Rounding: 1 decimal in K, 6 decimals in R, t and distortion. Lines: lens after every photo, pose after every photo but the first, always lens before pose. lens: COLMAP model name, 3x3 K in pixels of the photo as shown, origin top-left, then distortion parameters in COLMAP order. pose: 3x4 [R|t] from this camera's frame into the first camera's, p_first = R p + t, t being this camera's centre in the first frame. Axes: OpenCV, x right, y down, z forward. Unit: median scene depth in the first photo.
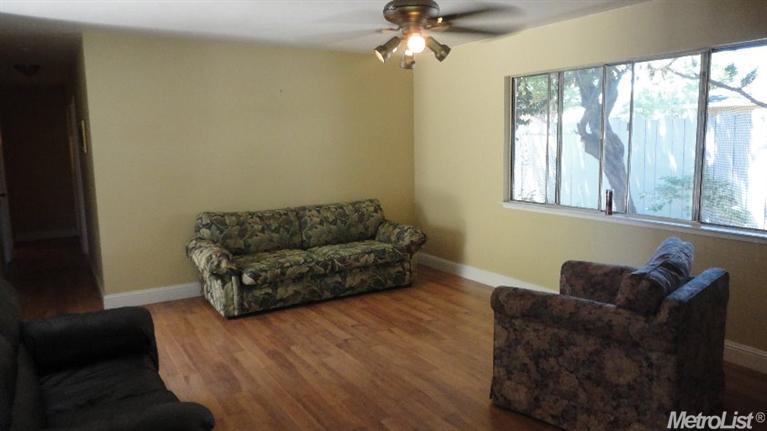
lens RADIAL K [[560.5, 0, 383.5], [0, 560.5, 215.5], [0, 0, 1]] dist [-0.010044, 0.001102]
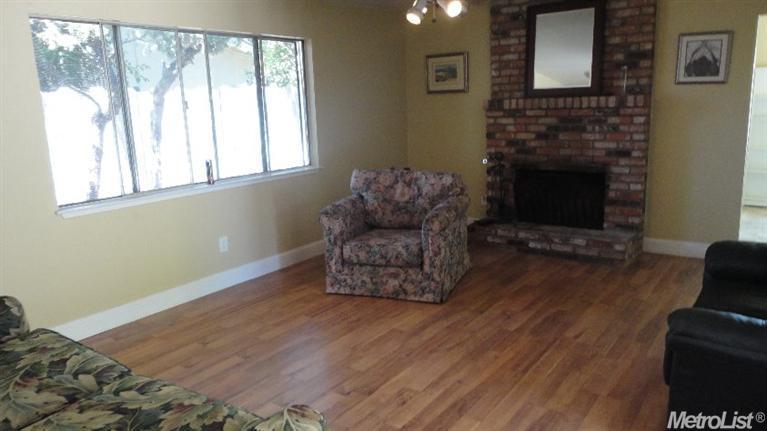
lens RADIAL K [[560.5, 0, 383.5], [0, 560.5, 215.5], [0, 0, 1]] dist [-0.010044, 0.001102]
pose [[-0.392725, -0.148764, 0.907544, -0.747974], [0.172421, 0.957421, 0.231552, -0.149860], [-0.903348, 0.247416, -0.350353, 1.276810]]
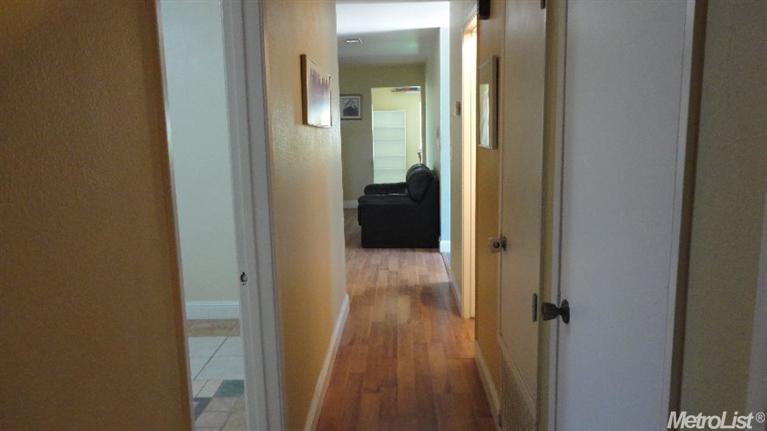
lens RADIAL K [[560.5, 0, 383.5], [0, 560.5, 215.5], [0, 0, 1]] dist [-0.010044, 0.001102]
pose [[-0.841797, -0.047931, 0.537663, -1.735083], [0.112741, 0.958471, 0.261959, -0.314527], [-0.527890, 0.281133, -0.801434, 2.773307]]
